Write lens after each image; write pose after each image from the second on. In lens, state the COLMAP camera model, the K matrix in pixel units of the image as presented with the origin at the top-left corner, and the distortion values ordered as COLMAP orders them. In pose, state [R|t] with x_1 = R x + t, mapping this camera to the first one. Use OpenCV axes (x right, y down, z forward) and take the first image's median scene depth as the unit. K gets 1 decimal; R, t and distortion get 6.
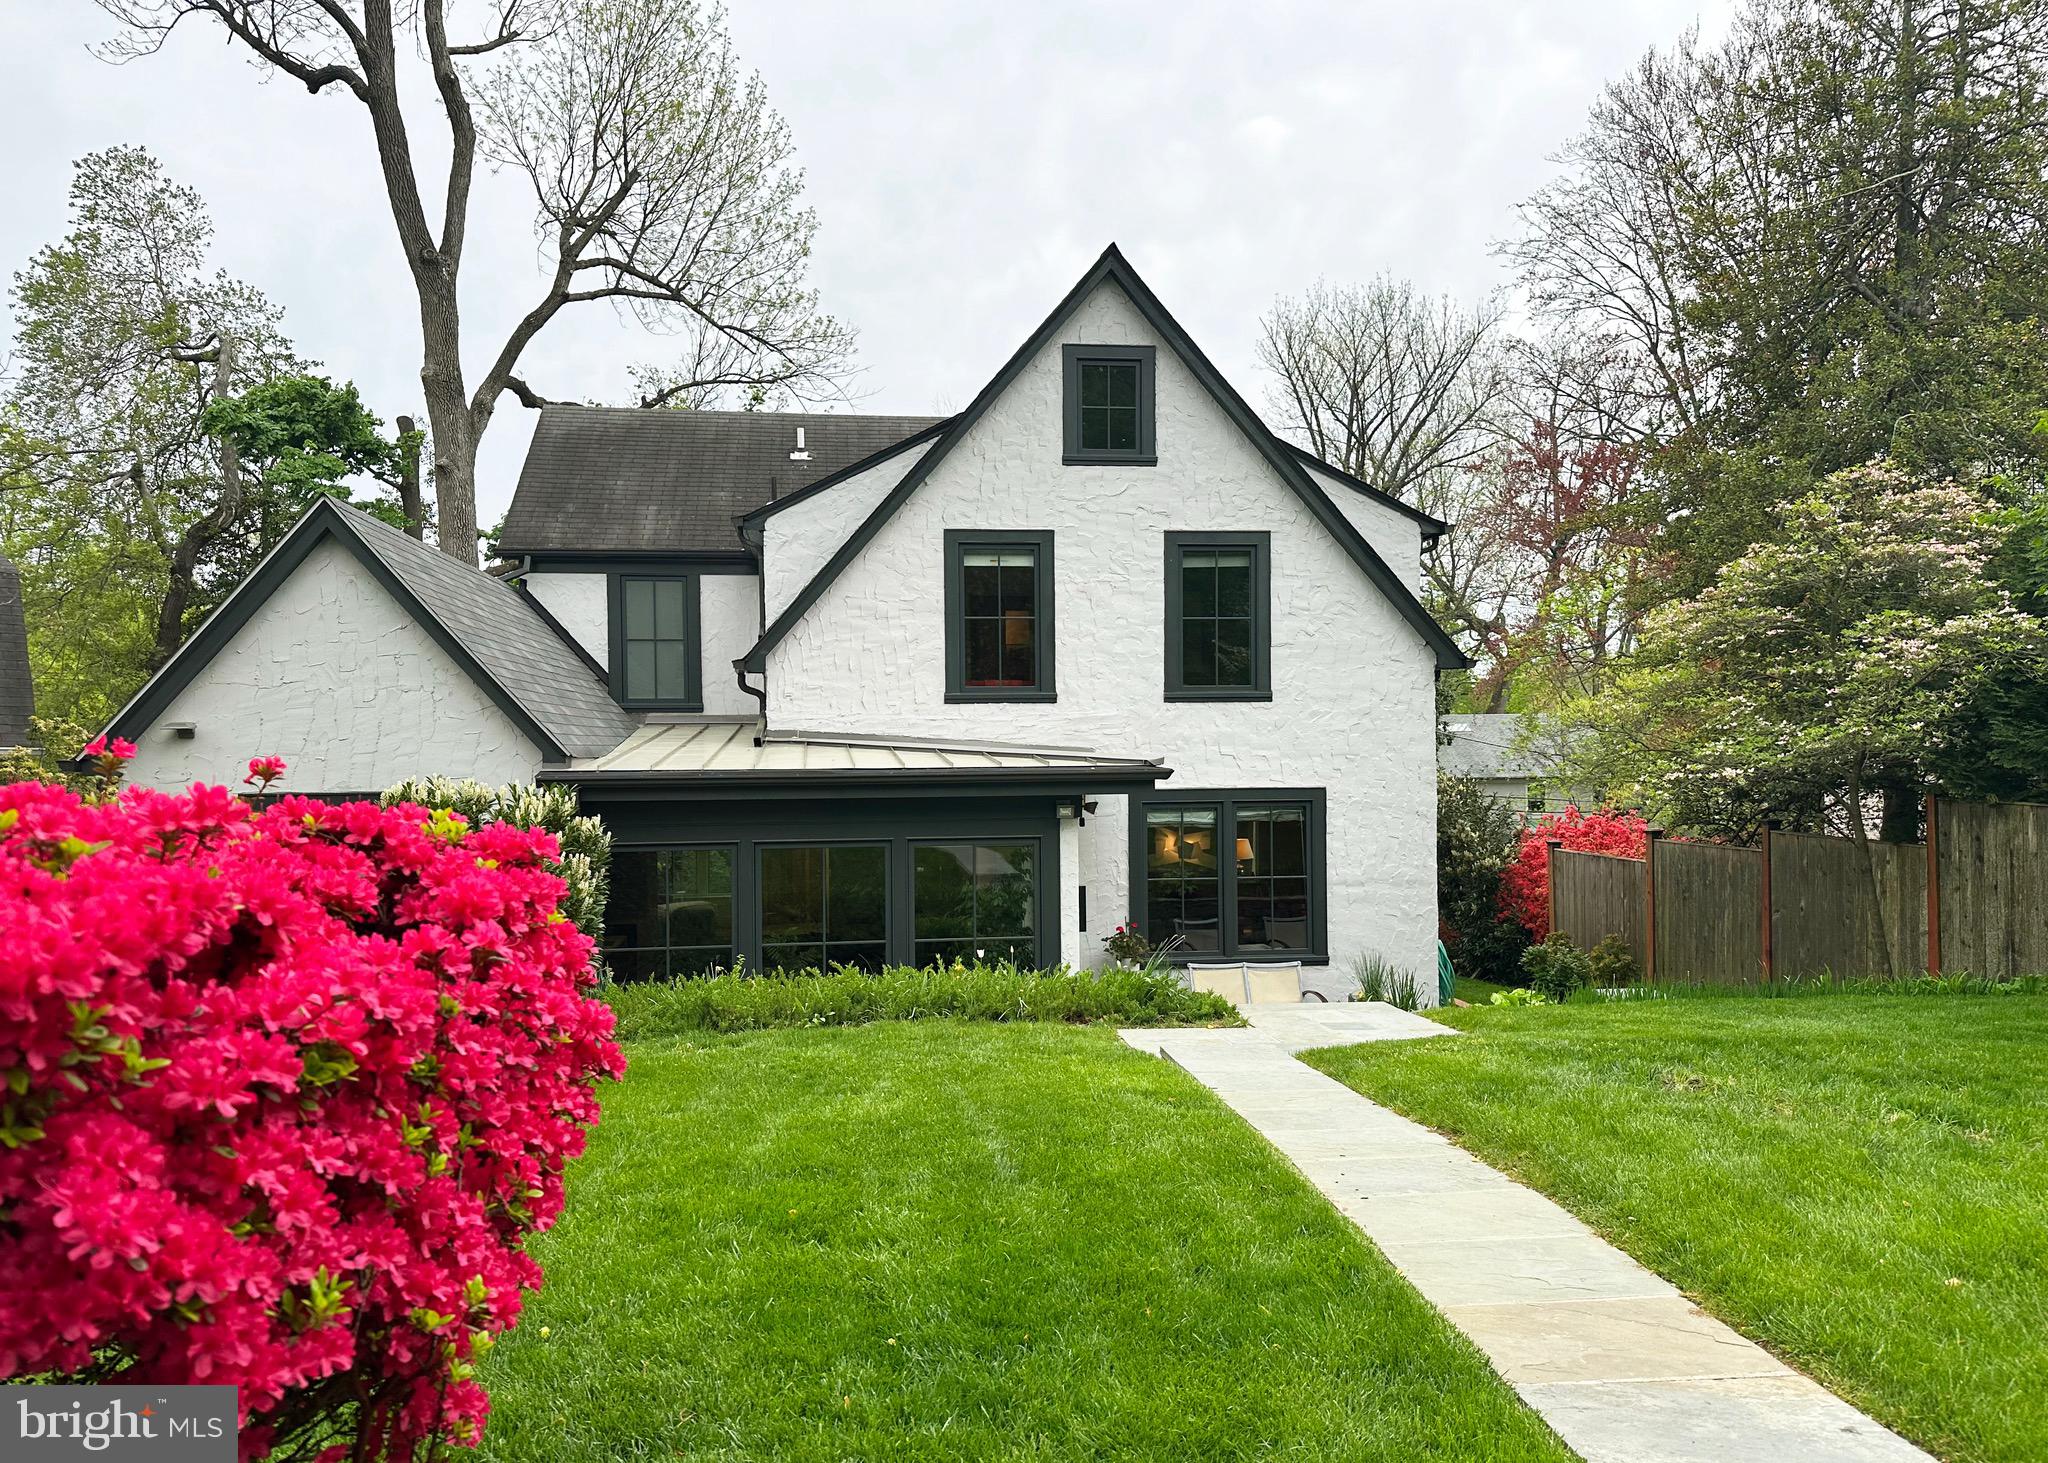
lens RADIAL K [[1359.9, 0, 996.2], [0, 1359.9, 759.0], [0, 0, 1]] dist [0.046811, -0.094885]
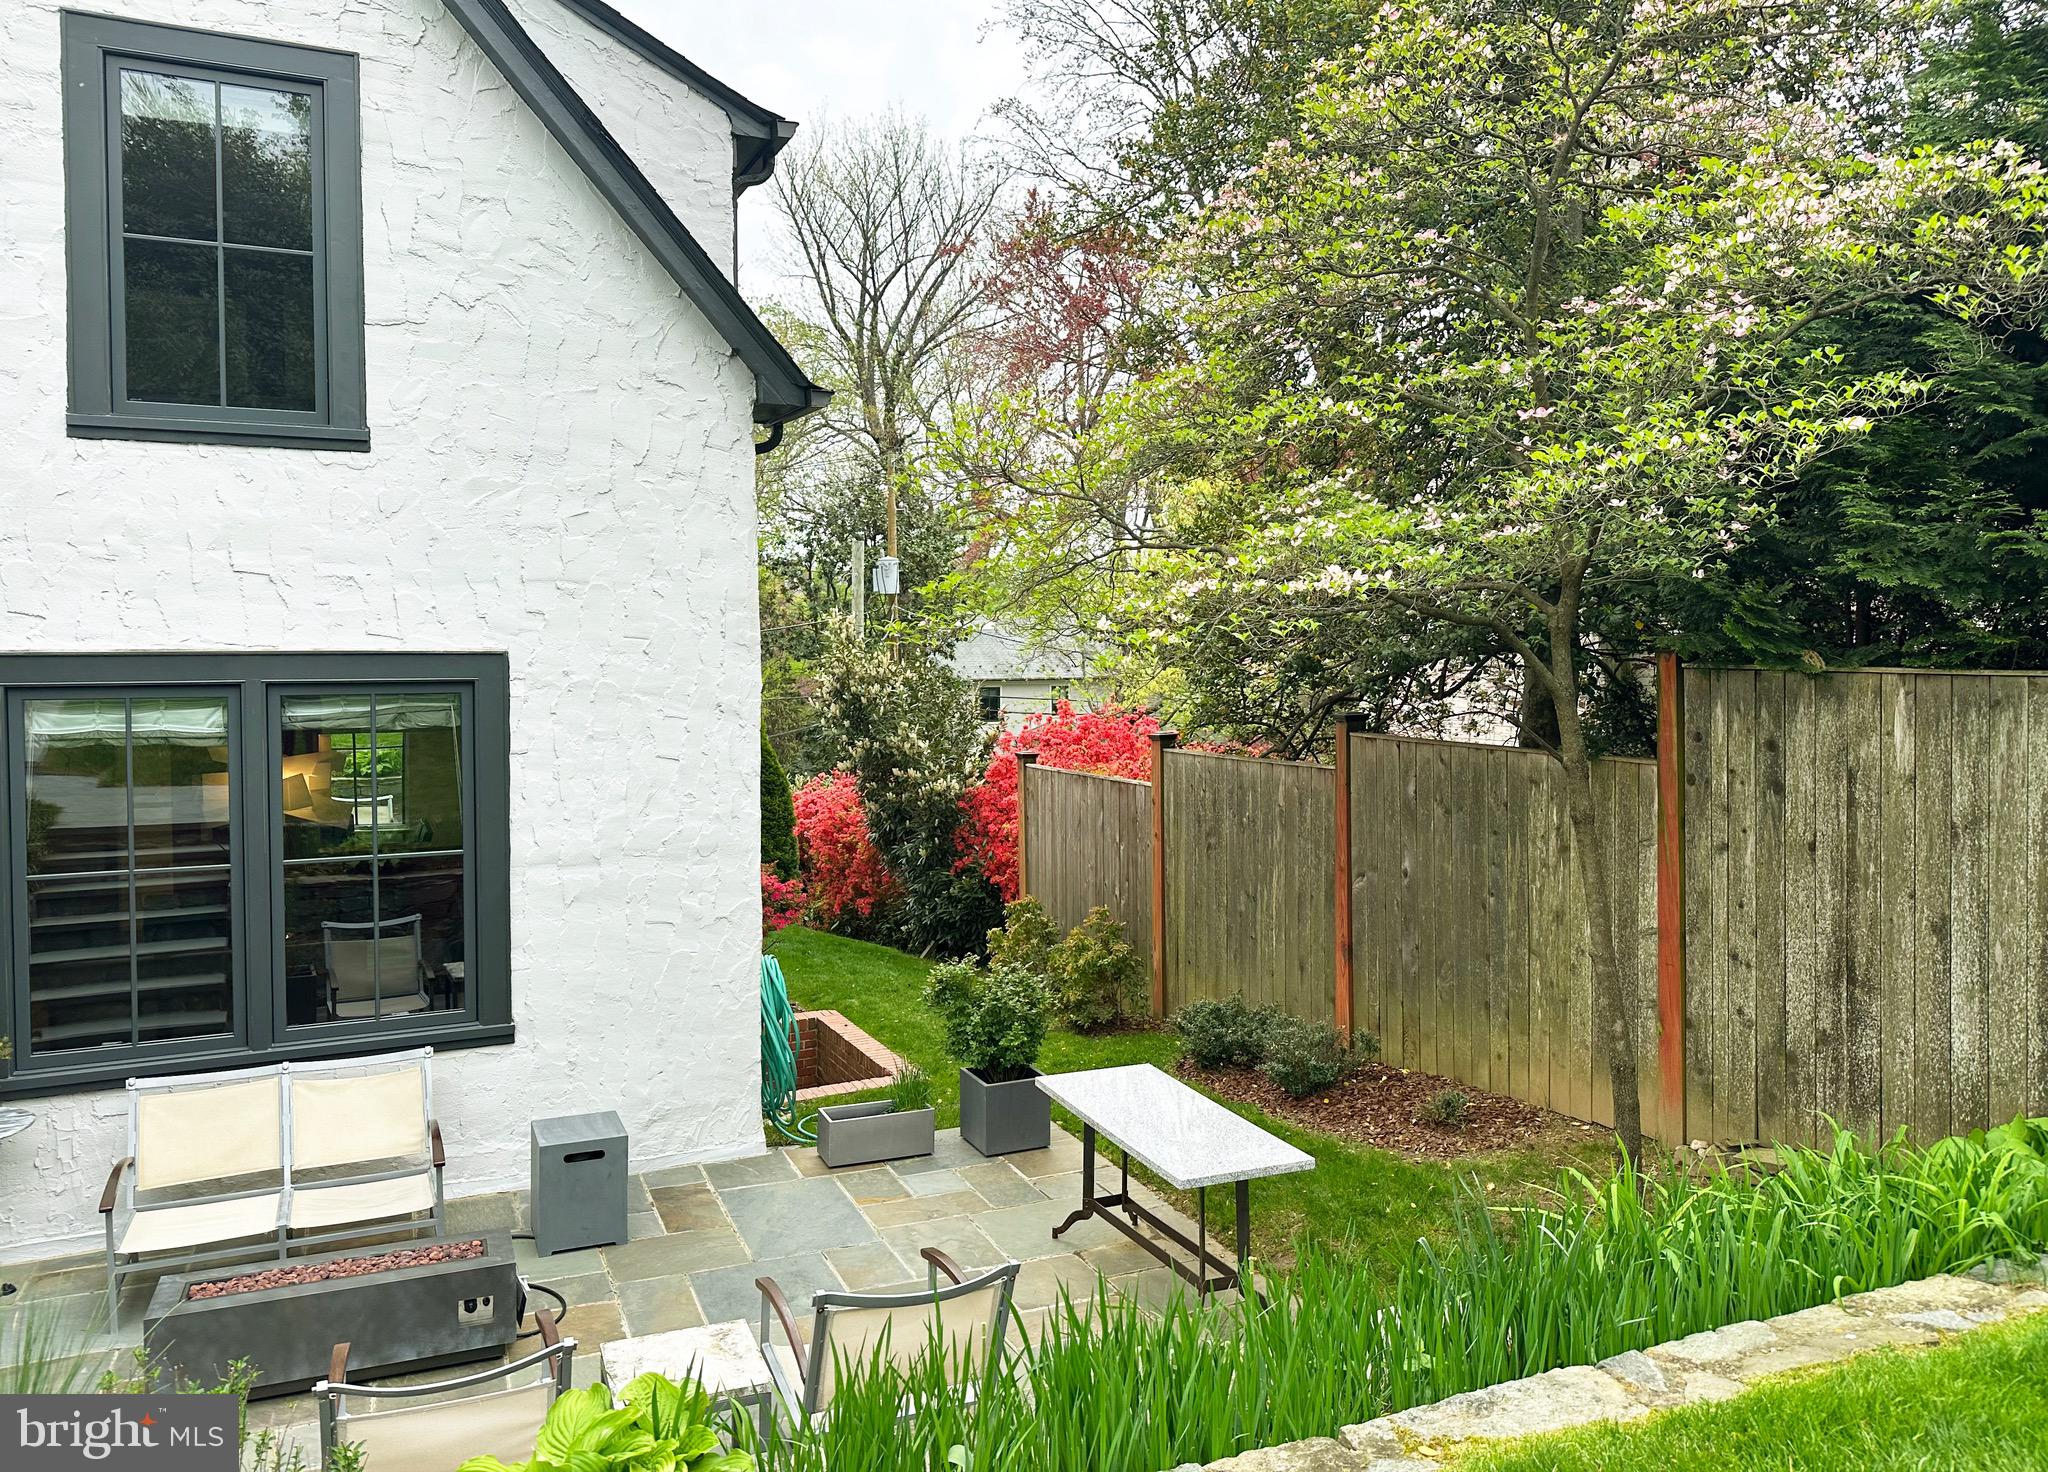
lens RADIAL K [[1422.7, 0, 1022.2], [0, 1422.7, 681.2], [0, 0, 1]] dist [0.002223, -0.000836]
pose [[0.941541, -0.001806, 0.336893, 0.242495], [-0.002539, 0.999919, 0.012455, 0.024225], [-0.336888, -0.012582, 0.941461, 0.495446]]
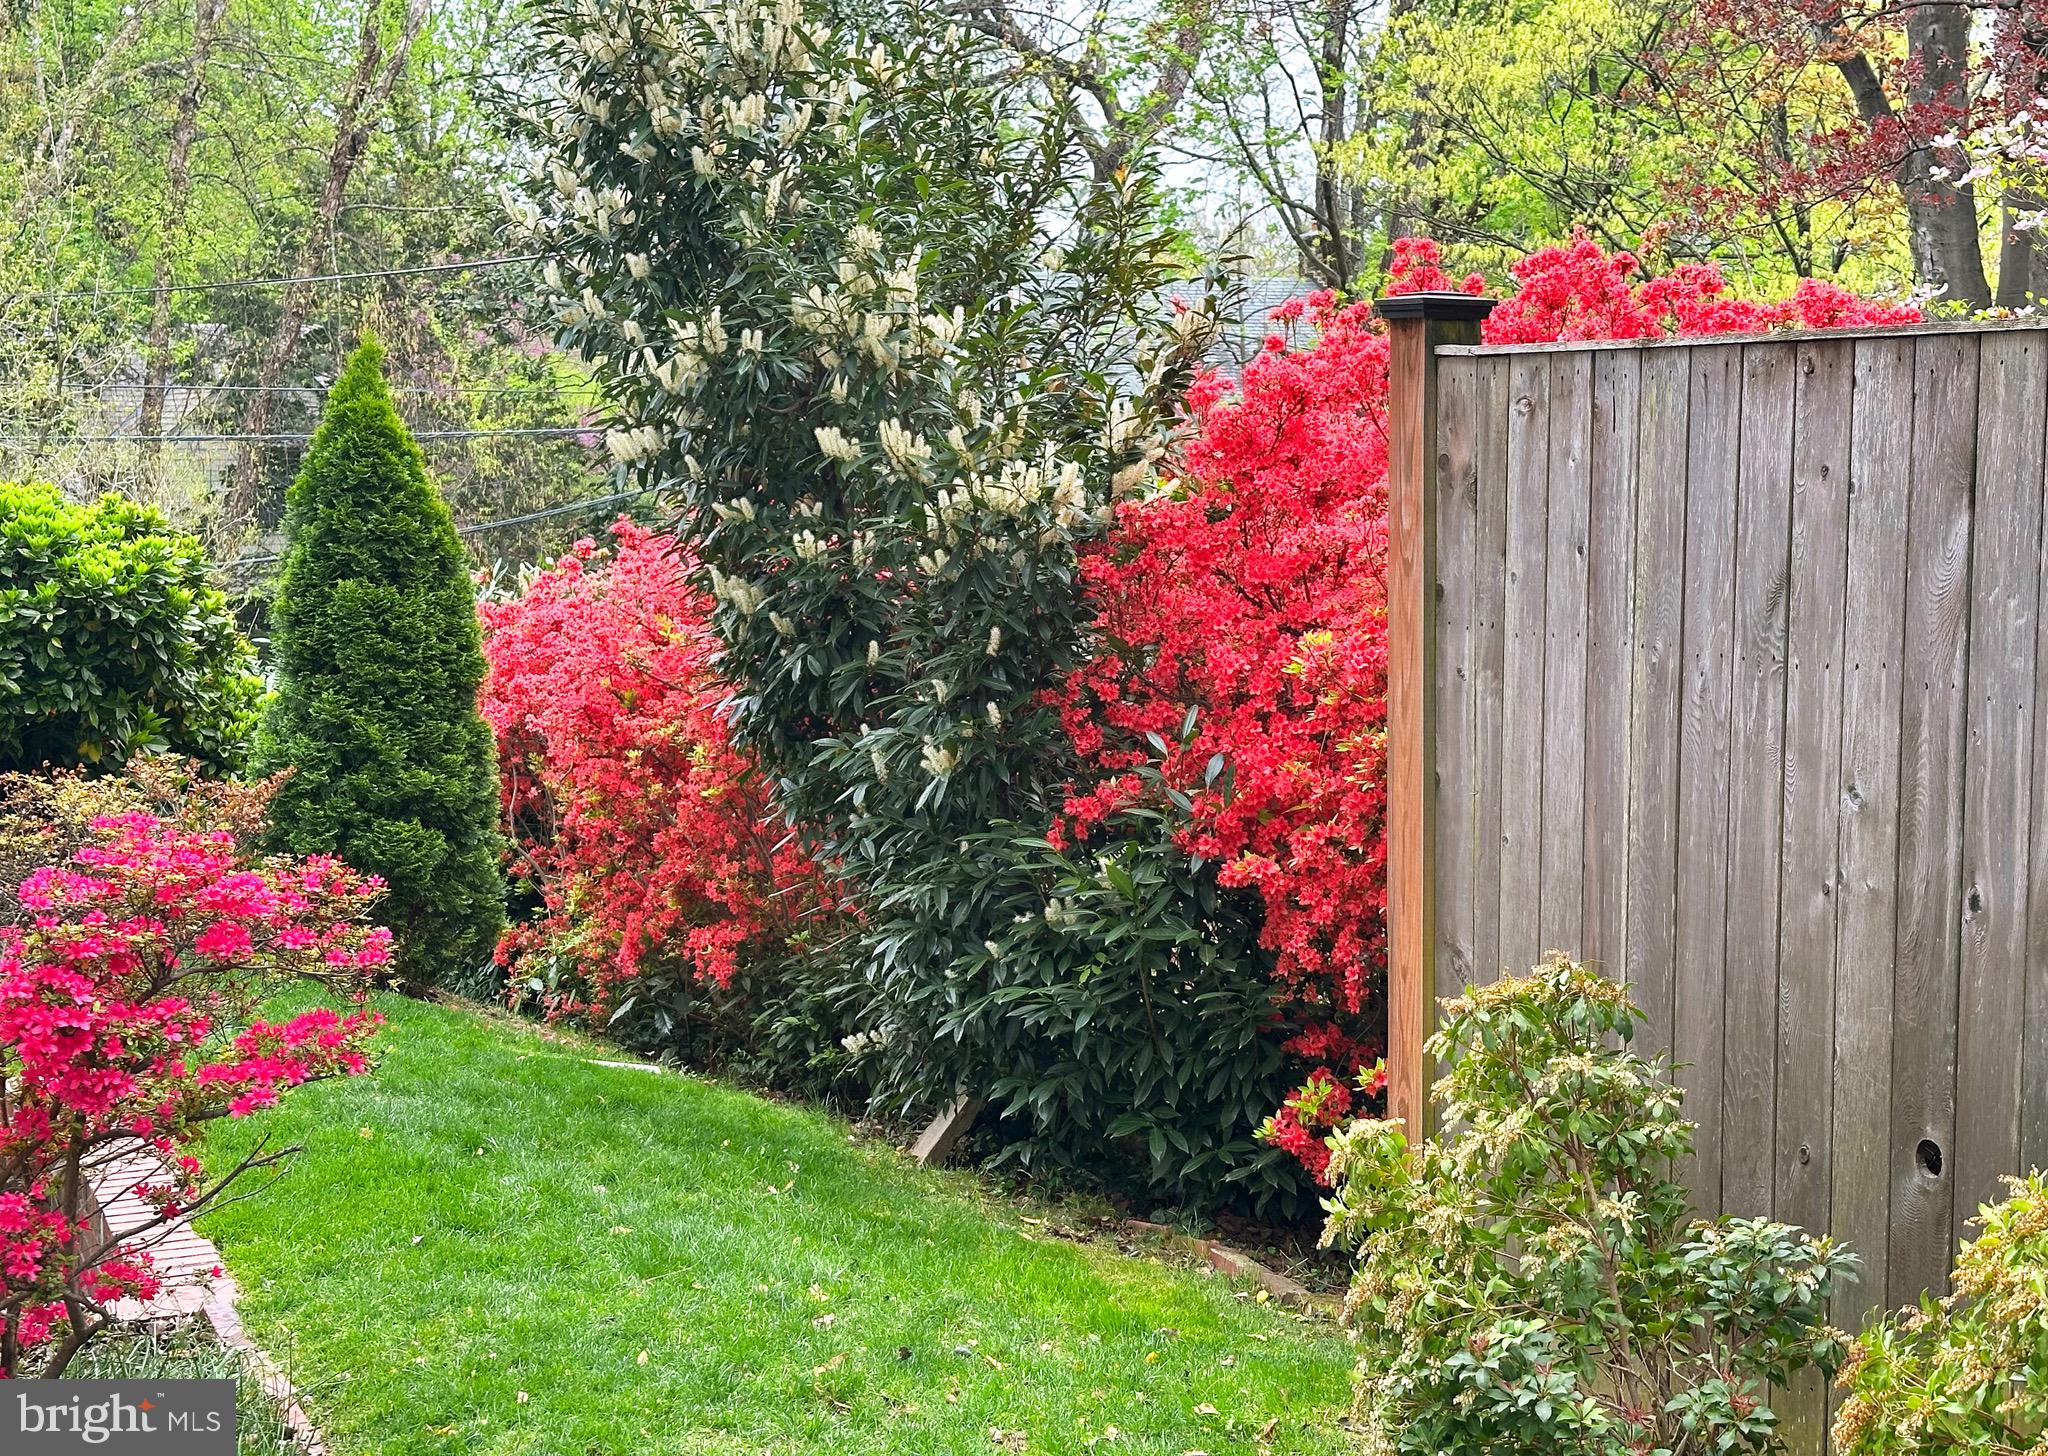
lens RADIAL K [[3004.5, 0, 1024.0], [0, 3004.5, 728.0], [0, 0, 1]] dist [0.002259, 0.014596]
pose [[0.945887, -0.024300, 0.323584, 0.360548], [-0.009893, 0.994569, 0.103608, 0.099046], [-0.324344, -0.101203, 0.940510, 0.972857]]
